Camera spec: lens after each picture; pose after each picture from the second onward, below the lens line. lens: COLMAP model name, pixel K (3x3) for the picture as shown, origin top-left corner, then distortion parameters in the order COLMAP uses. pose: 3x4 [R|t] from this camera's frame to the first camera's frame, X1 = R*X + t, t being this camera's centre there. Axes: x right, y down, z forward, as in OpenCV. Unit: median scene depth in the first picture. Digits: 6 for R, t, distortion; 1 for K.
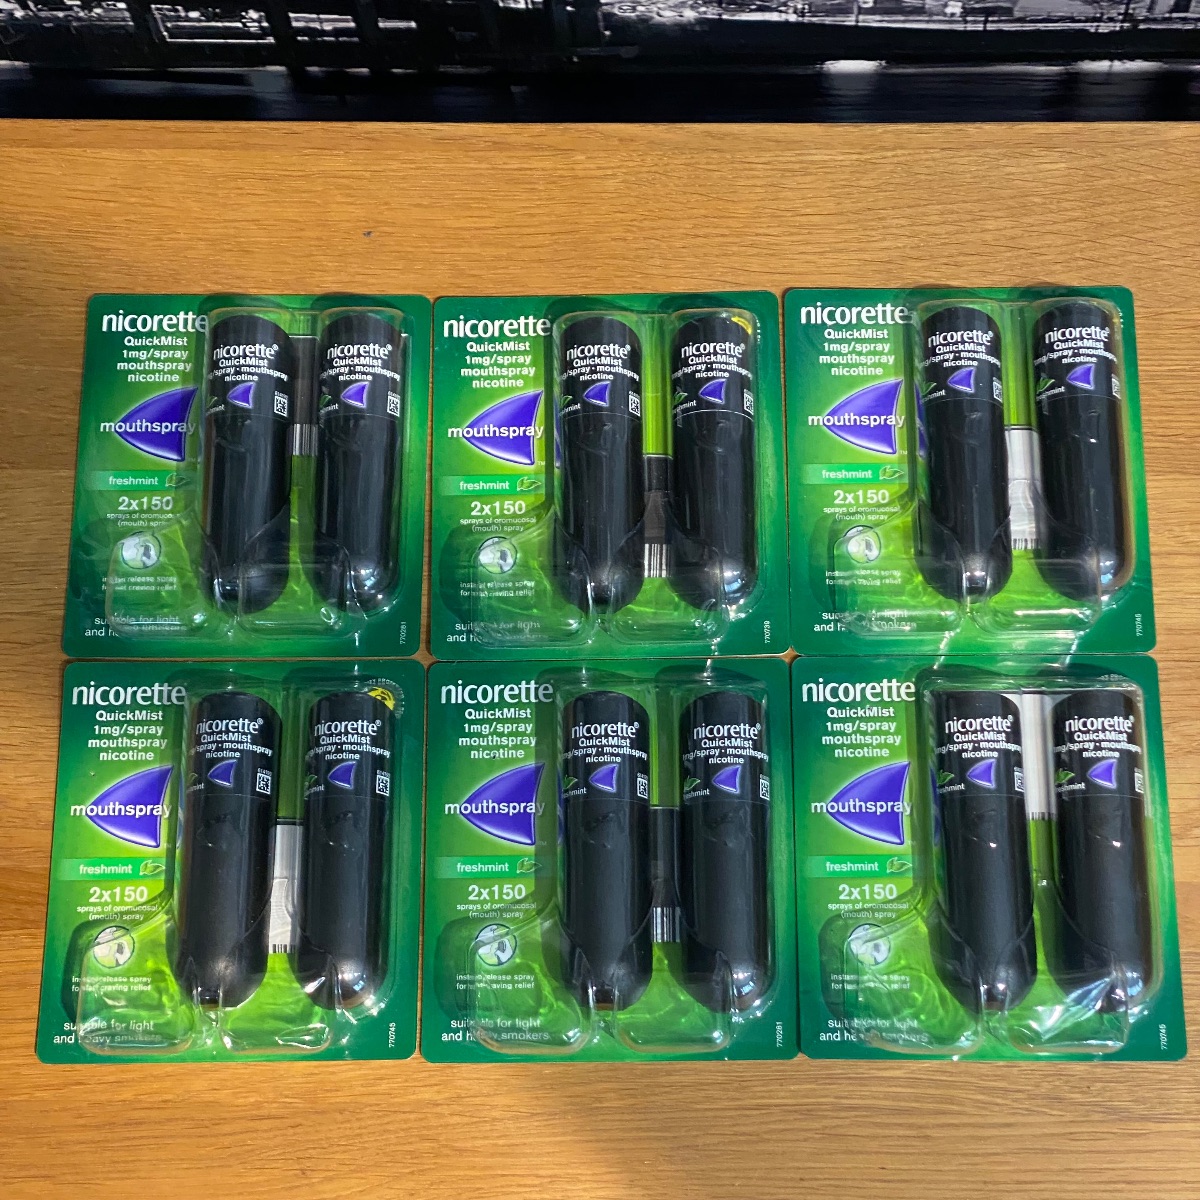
lens RADIAL K [[2379.8, 0, 601.5], [0, 2379.8, 611.3], [0, 0, 1]] dist [0.120453, 0.000000]
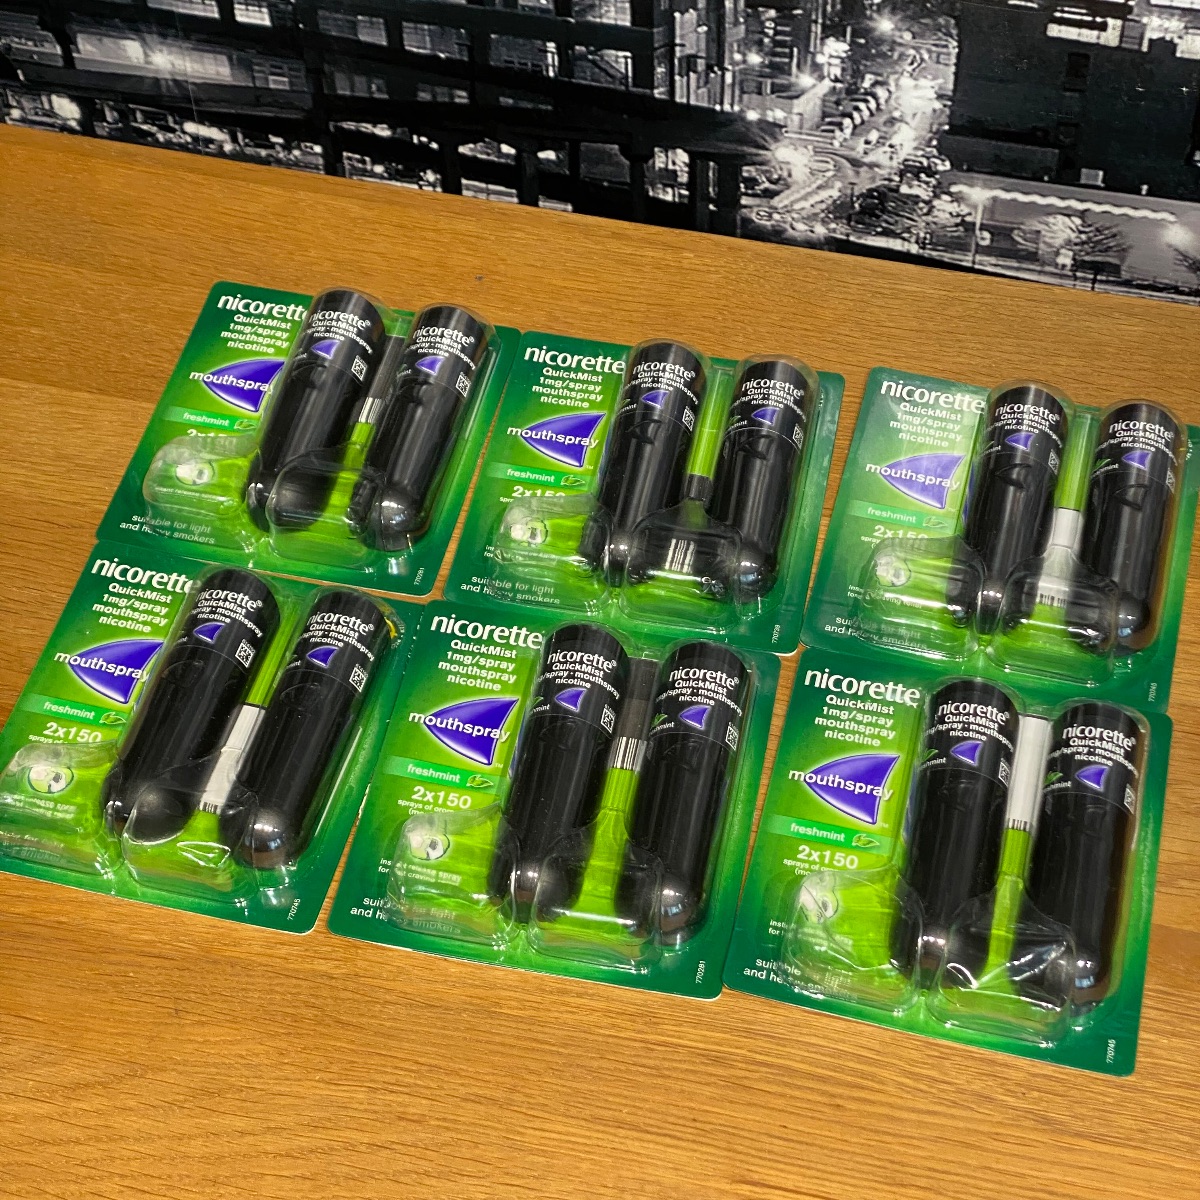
lens RADIAL K [[2368.4, 0, 569.2], [0, 2368.4, 598.5], [0, 0, 1]] dist [0.118935, 0.000000]
pose [[0.975291, 0.184142, -0.122064, 0.102082], [-0.216293, 0.908418, -0.357764, 0.359791], [0.045006, 0.375325, 0.925800, 0.074927]]
